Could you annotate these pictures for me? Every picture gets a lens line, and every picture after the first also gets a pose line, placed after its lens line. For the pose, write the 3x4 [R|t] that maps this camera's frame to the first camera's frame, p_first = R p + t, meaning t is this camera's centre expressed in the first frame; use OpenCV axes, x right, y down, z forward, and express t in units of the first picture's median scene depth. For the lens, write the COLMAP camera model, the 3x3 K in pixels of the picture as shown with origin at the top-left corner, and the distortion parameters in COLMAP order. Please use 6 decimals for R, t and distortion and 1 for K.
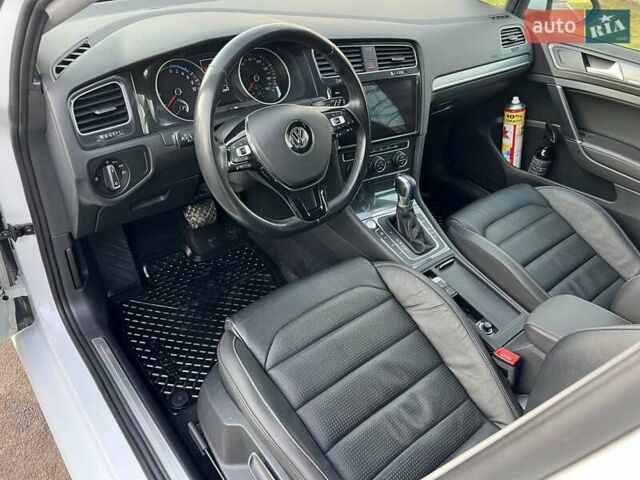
lens RADIAL K [[488.4, 0, 322.3], [0, 488.4, 231.0], [0, 0, 1]] dist [0.009819, 0.007070]
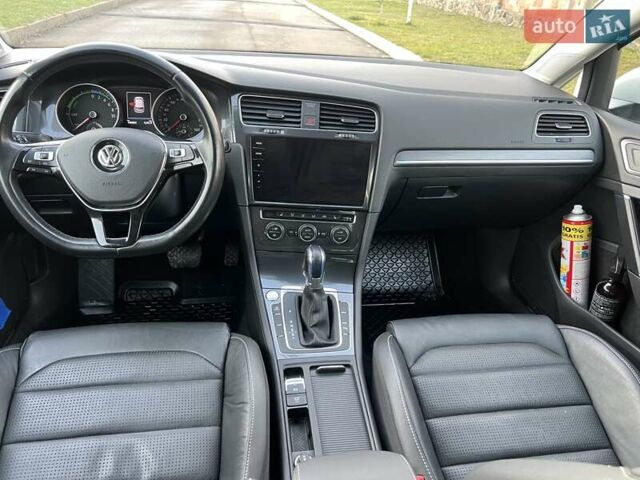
lens RADIAL K [[488.4, 0, 322.3], [0, 488.4, 231.0], [0, 0, 1]] dist [0.009819, 0.007070]
pose [[0.863585, 0.190467, -0.466844, 0.441338], [-0.285652, 0.947797, -0.141719, -0.020320], [0.415480, 0.255741, 0.872910, 0.208188]]
